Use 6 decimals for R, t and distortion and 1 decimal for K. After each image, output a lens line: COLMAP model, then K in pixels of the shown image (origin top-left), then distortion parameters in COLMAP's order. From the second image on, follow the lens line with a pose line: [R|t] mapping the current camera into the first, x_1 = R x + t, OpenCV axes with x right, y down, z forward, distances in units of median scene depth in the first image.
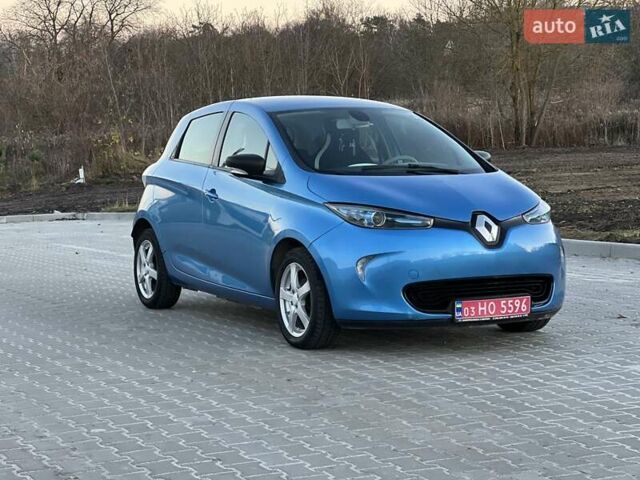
lens RADIAL K [[1409.2, 0, 320.0], [0, 1409.2, 240.0], [0, 0, 1]] dist [-0.040798, 3.474655]
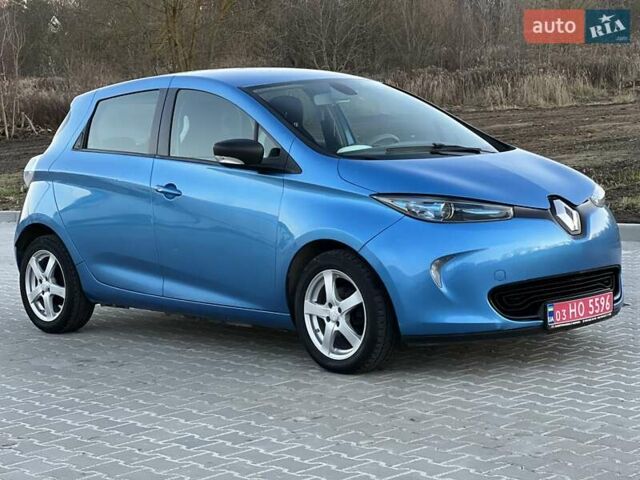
lens RADIAL K [[1409.2, 0, 320.0], [0, 1409.2, 240.0], [0, 0, 1]] dist [-0.040798, 3.474655]
pose [[0.959443, -0.057408, 0.275994, -0.257034], [0.053570, 0.998334, 0.021431, -0.019430], [-0.276765, -0.005777, 0.960920, 0.224866]]
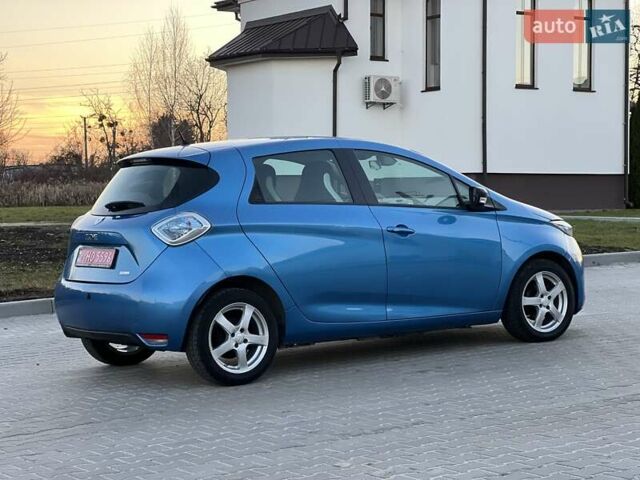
lens RADIAL K [[1409.2, 0, 320.0], [0, 1409.2, 240.0], [0, 0, 1]] dist [-0.040798, 3.474655]
pose [[-0.138392, -0.021356, 0.990147, -1.240304], [0.112125, 0.993002, 0.037089, -0.080529], [-0.984010, 0.116153, -0.135029, 1.396859]]
